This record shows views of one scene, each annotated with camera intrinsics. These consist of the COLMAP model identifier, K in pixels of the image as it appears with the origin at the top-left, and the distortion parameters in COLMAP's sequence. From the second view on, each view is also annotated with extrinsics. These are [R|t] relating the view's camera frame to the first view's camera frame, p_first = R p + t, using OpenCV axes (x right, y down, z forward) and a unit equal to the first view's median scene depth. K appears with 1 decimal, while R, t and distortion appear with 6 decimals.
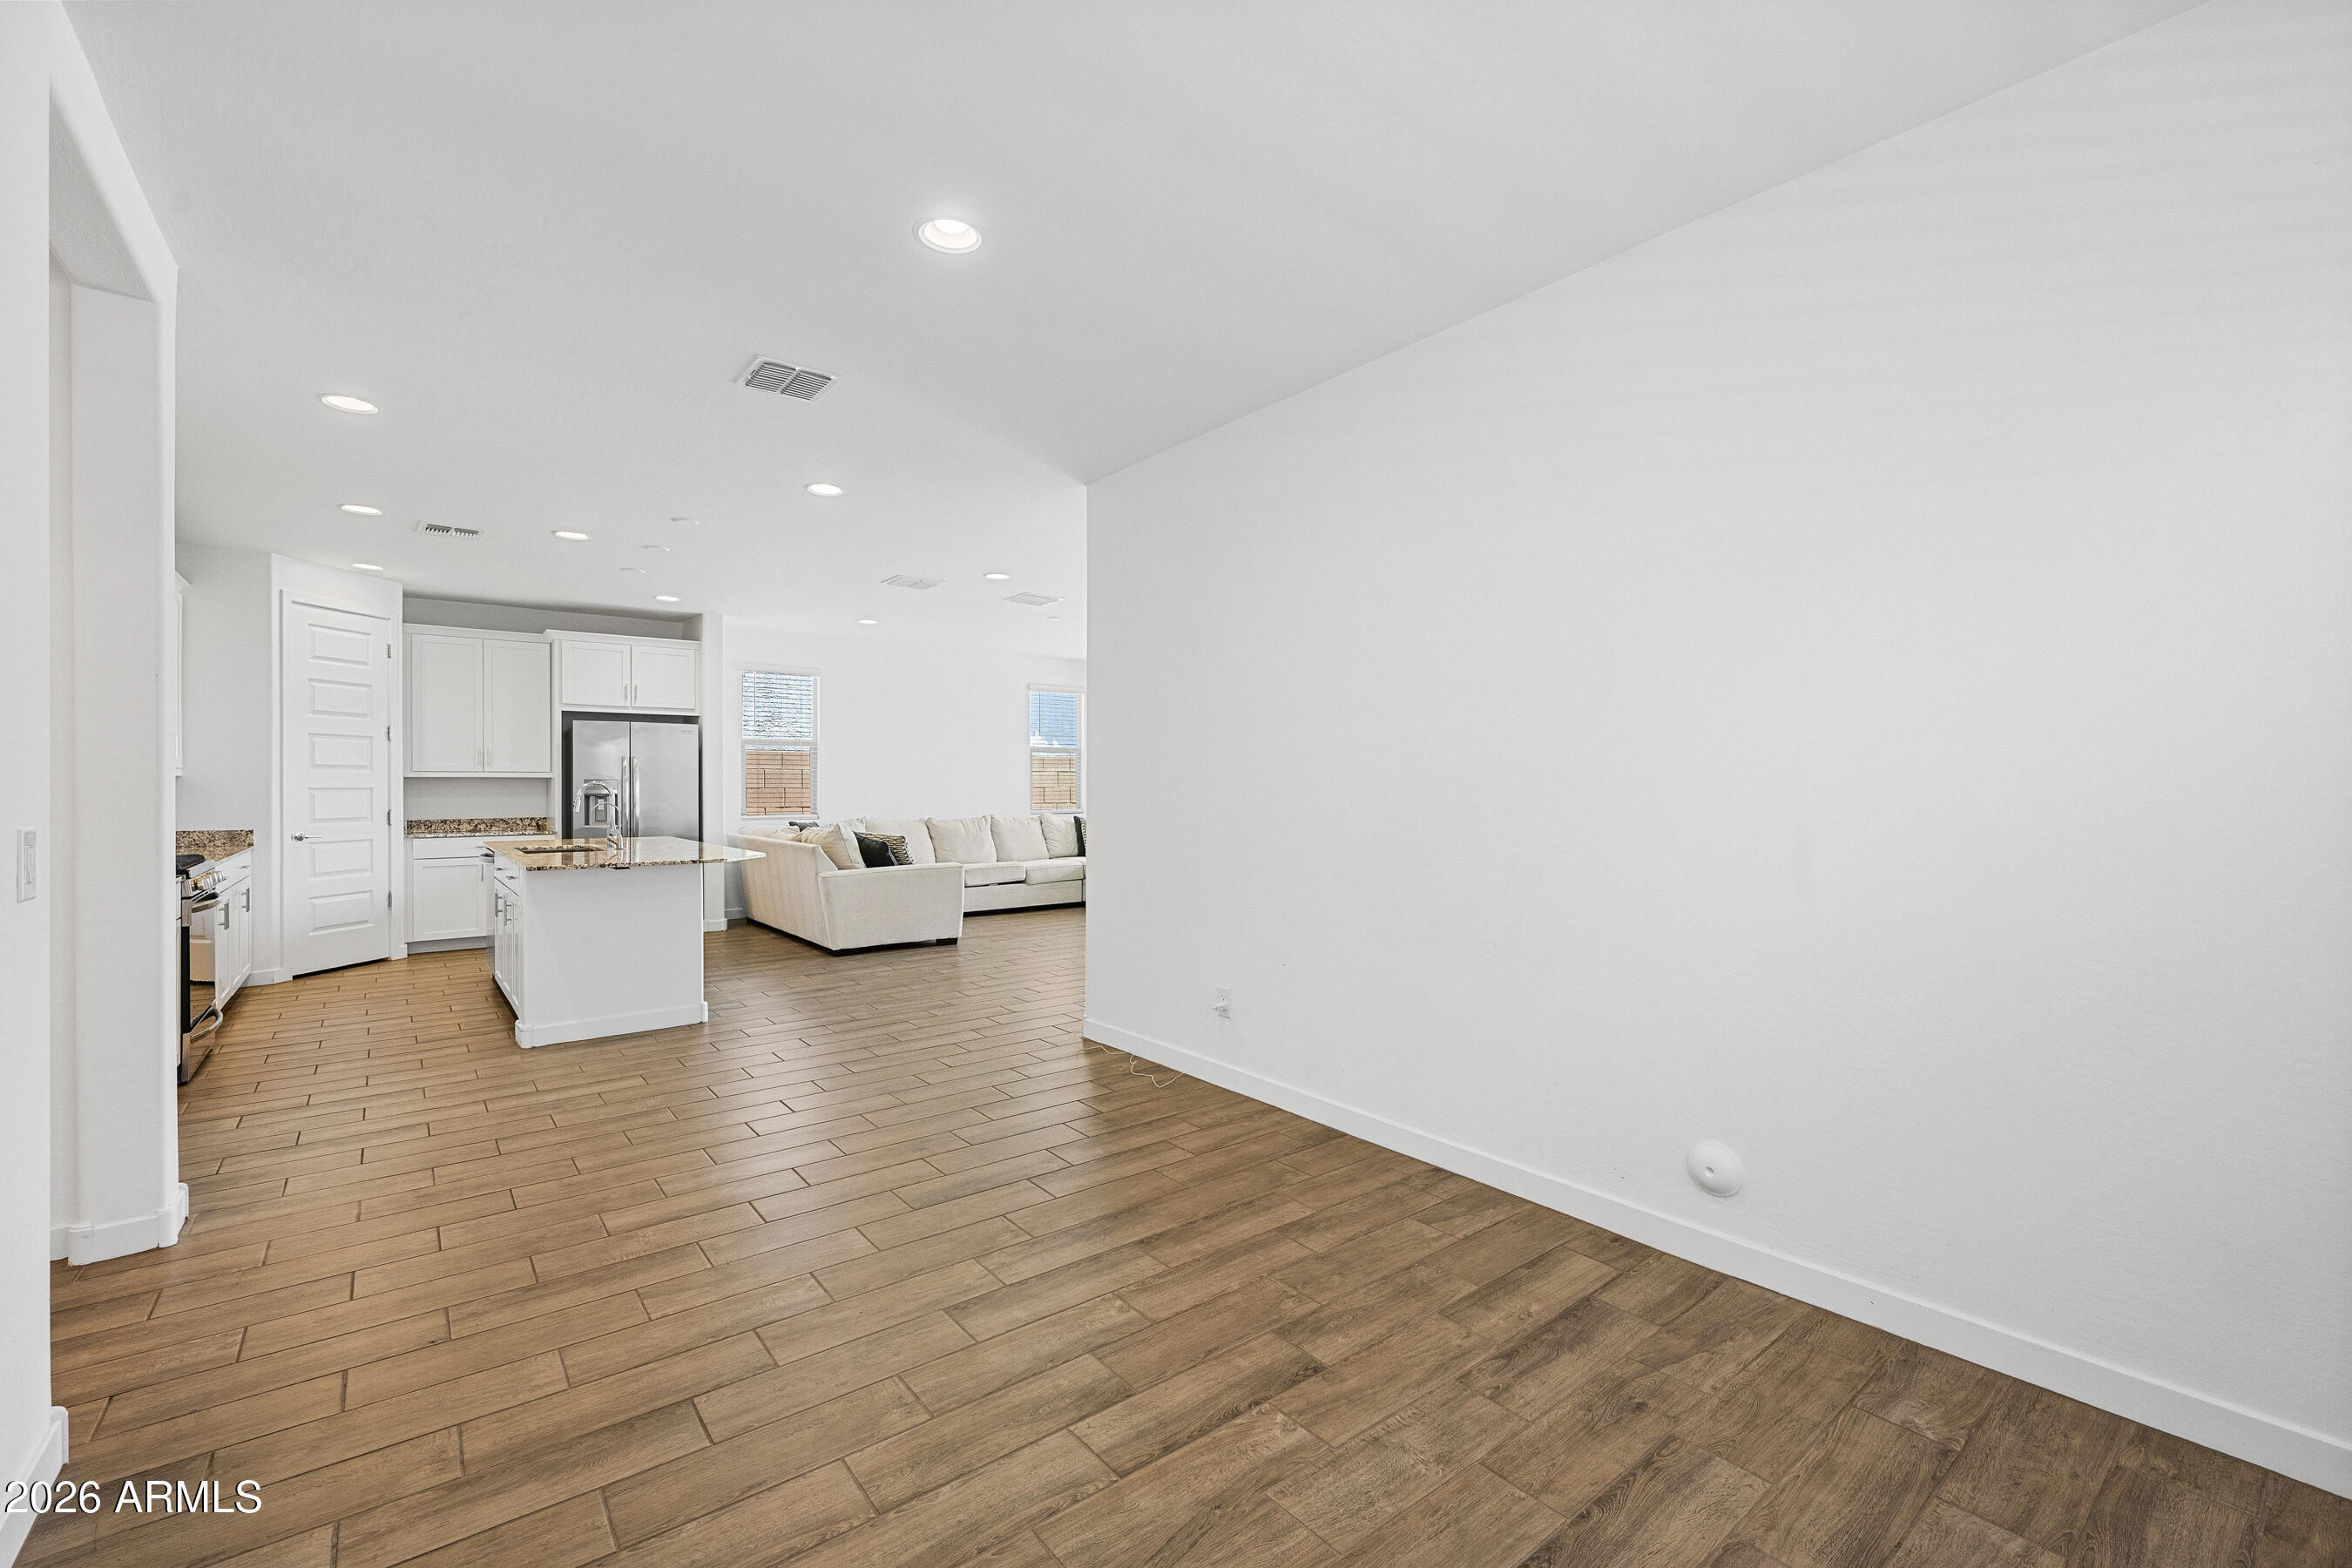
lens RADIAL K [[998.9, 0, 1176.3], [0, 998.9, 783.7], [0, 0, 1]] dist [0.001266, 0.000666]
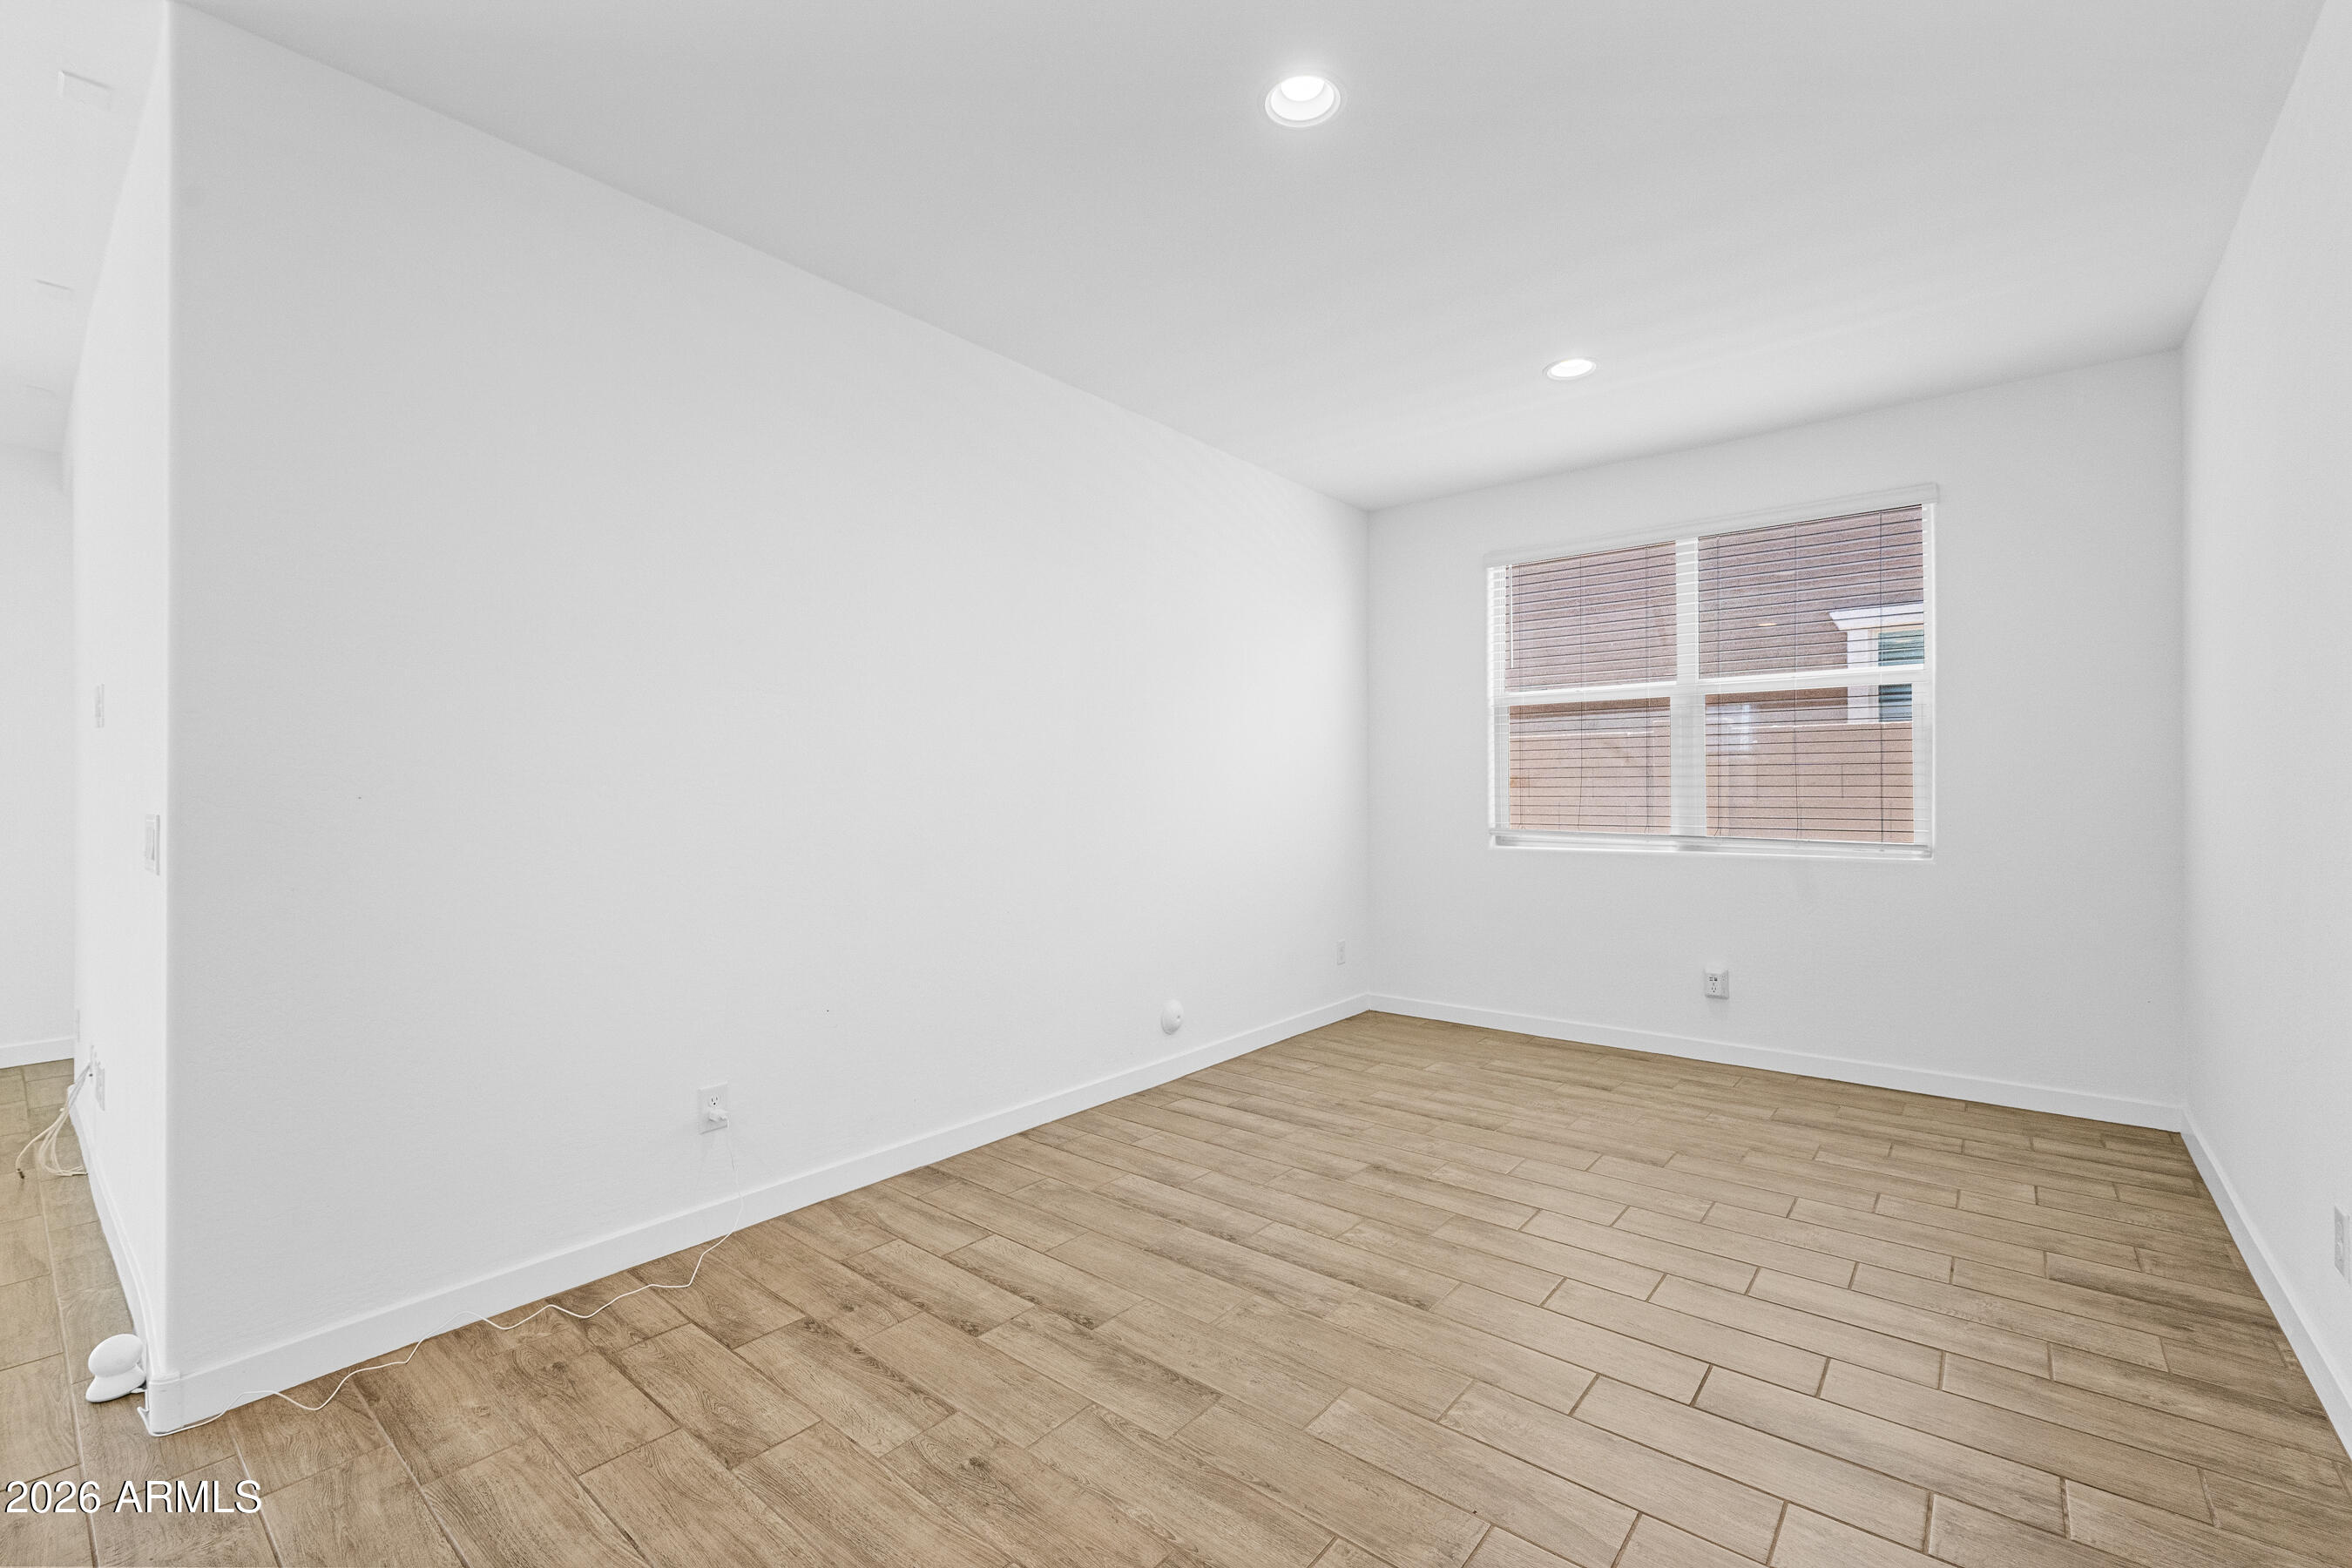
lens RADIAL K [[998.9, 0, 1174.5], [0, 998.9, 781.5], [0, 0, 1]] dist [0.001266, 0.000666]
pose [[-0.210841, 0.008228, 0.977486, -0.430827], [0.002430, 0.999966, -0.007893, 0.005831], [-0.977517, 0.000711, -0.210854, 0.547714]]
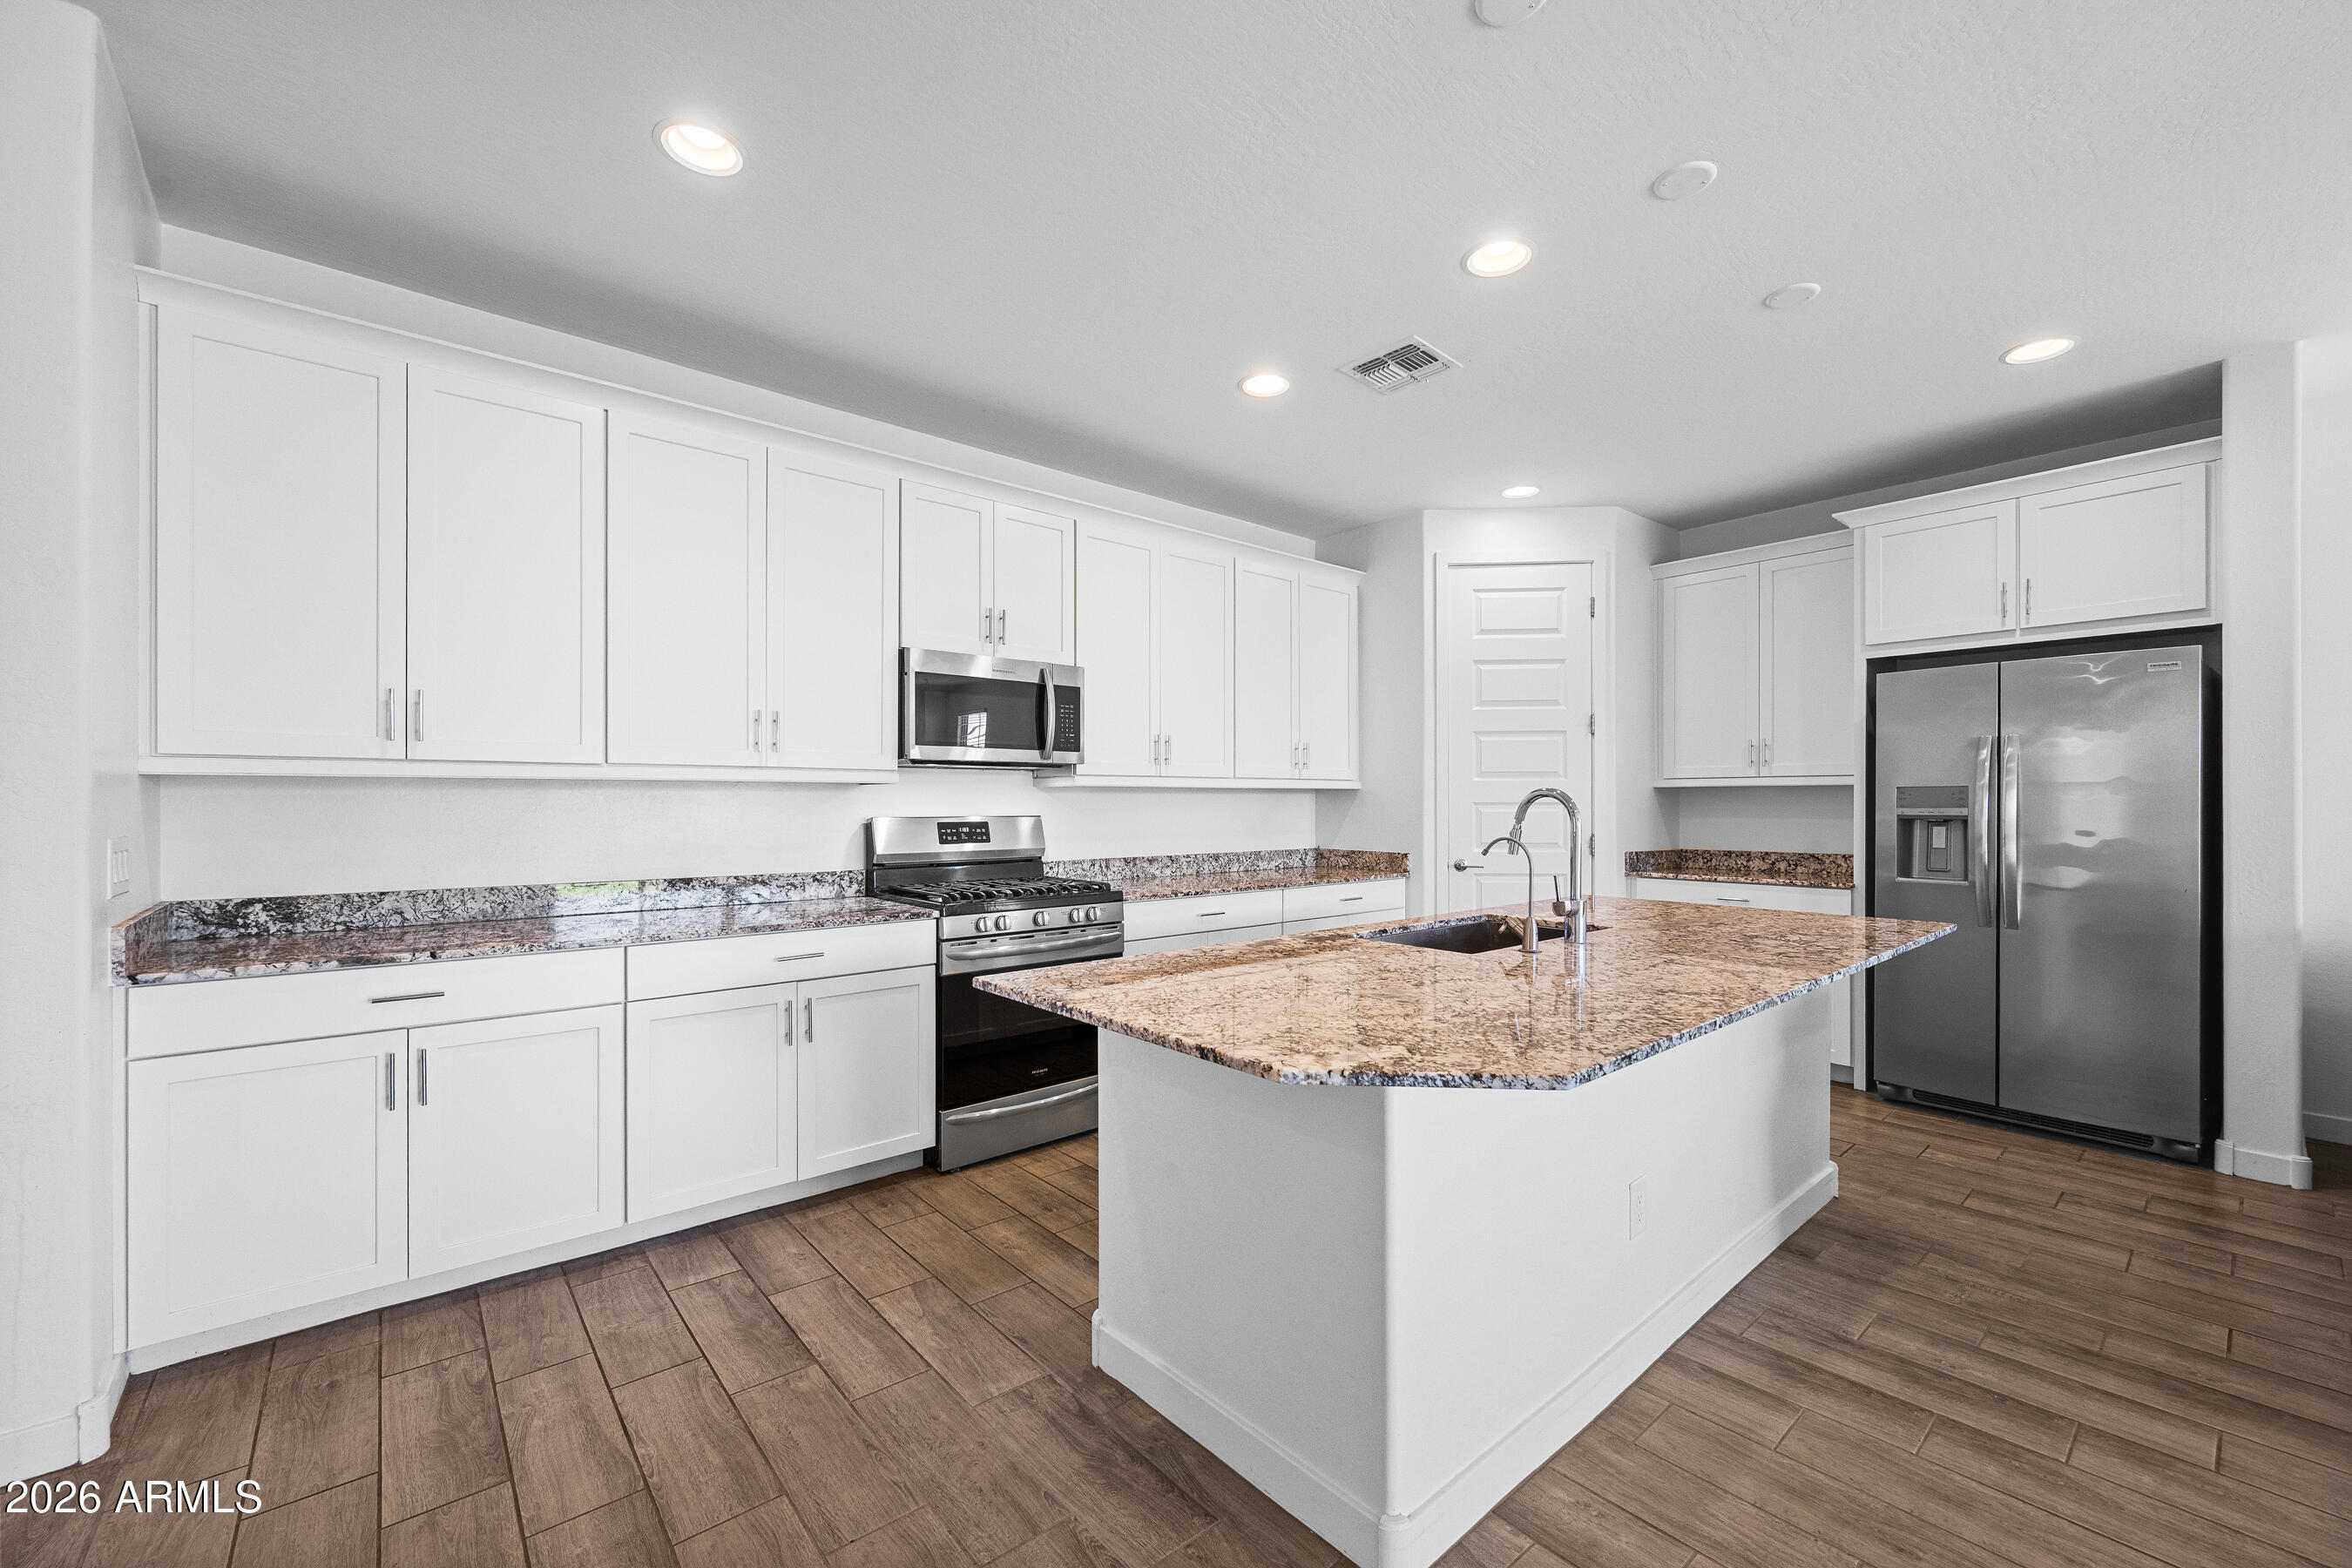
lens RADIAL K [[923.6, 0, 1172.5], [0, 923.6, 799.7], [0, 0, 1]] dist [-0.002671, -0.001691]
pose [[0.035046, -0.002393, -0.999383, -0.172843], [0.001579, 0.999996, -0.002339, 0.003404], [0.999384, -0.001496, 0.035050, 0.777912]]
